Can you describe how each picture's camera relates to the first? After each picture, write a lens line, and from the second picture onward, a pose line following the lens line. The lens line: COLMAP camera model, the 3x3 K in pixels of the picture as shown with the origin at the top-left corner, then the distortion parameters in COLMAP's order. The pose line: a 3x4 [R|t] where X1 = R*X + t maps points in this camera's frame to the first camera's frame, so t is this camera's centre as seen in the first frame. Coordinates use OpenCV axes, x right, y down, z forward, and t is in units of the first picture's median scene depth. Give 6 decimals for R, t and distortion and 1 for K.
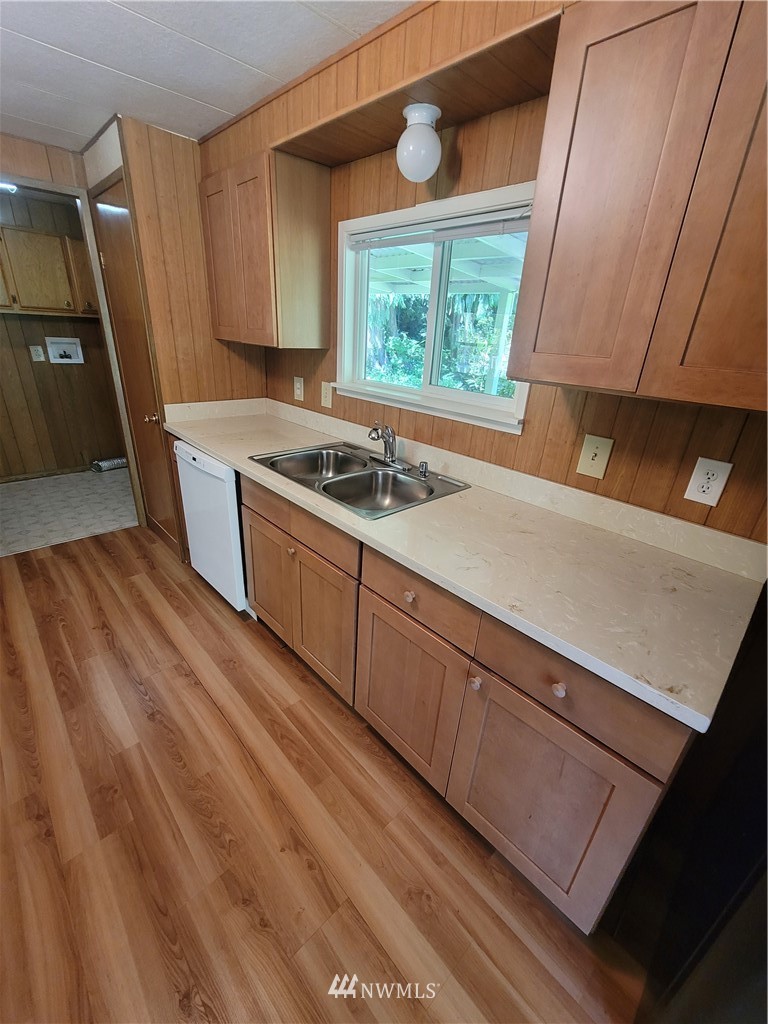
lens RADIAL K [[419.9, 0, 385.6], [0, 419.9, 511.0], [0, 0, 1]] dist [-0.009207, 0.001702]
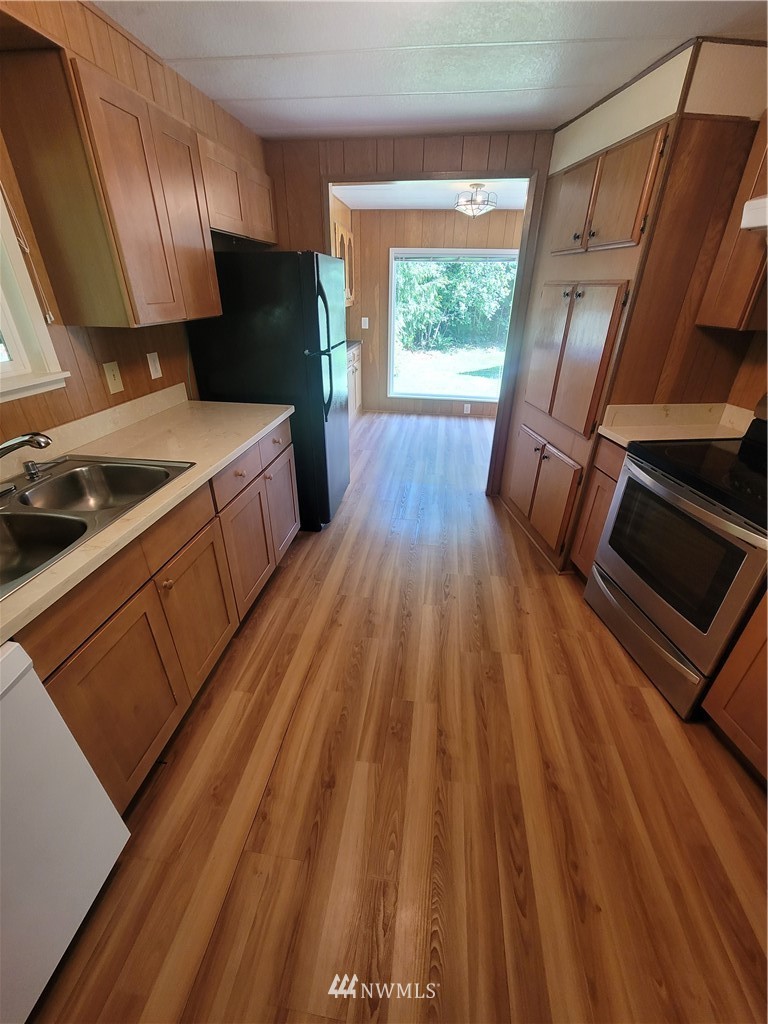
lens RADIAL K [[419.9, 0, 387.6], [0, 419.9, 505.2], [0, 0, 1]] dist [-0.009207, 0.001702]
pose [[-0.626553, -0.413249, 0.660800, -1.004523], [0.267002, 0.682737, 0.680133, -0.465960], [-0.732217, 0.602574, -0.317432, 0.881823]]
